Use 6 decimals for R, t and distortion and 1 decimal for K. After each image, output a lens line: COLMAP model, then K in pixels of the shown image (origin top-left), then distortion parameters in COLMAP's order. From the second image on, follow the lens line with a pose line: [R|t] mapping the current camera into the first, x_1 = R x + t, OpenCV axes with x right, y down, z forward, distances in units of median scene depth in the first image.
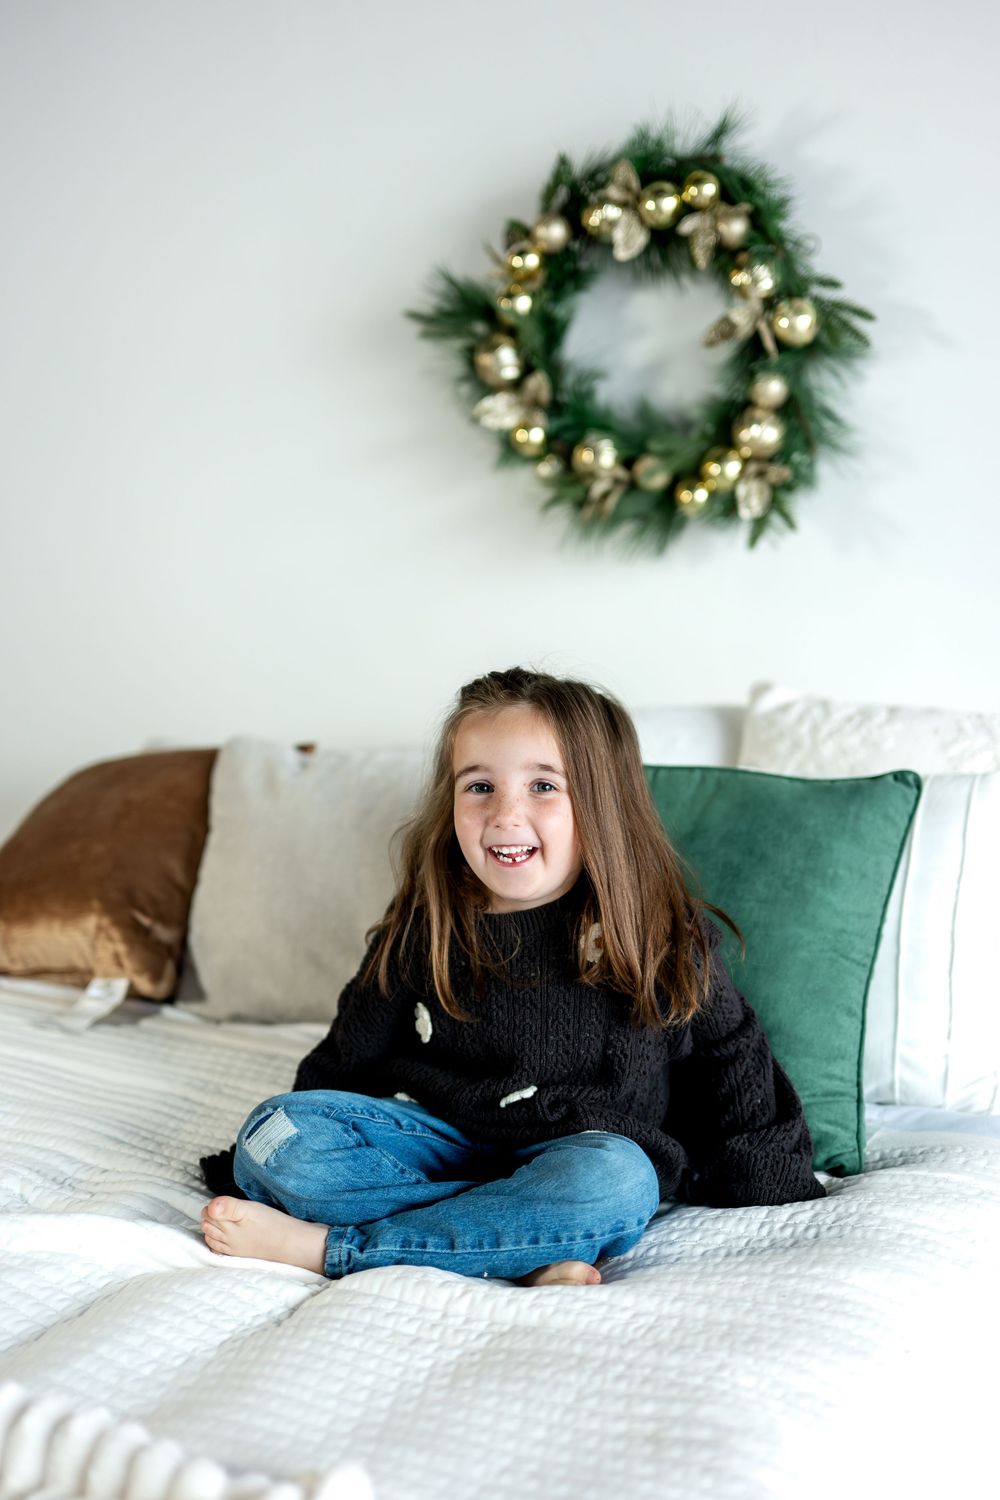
lens RADIAL K [[2116.0, 0, 529.8], [0, 2116.0, 754.0], [0, 0, 1]] dist [0.021257, -0.048988]
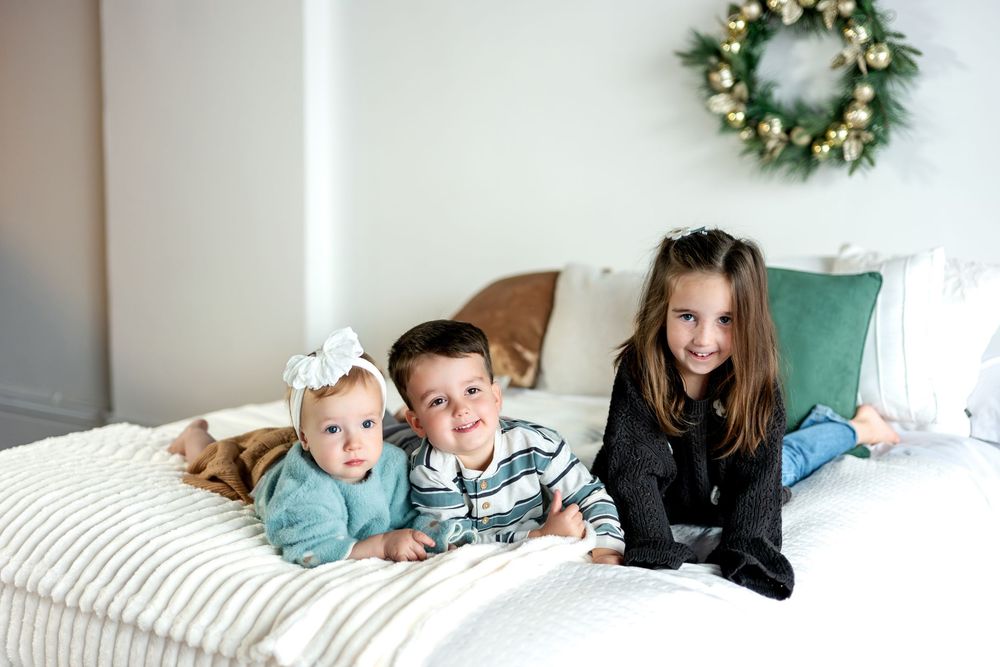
lens RADIAL K [[1479.2, 0, 514.9], [0, 1479.2, 302.0], [0, 0, 1]] dist [0.026361, 0.008806]
pose [[0.977367, 0.039339, -0.207862, 0.090425], [-0.050673, 0.997489, -0.049485, 0.092061], [0.205393, 0.058898, 0.976906, -0.326880]]
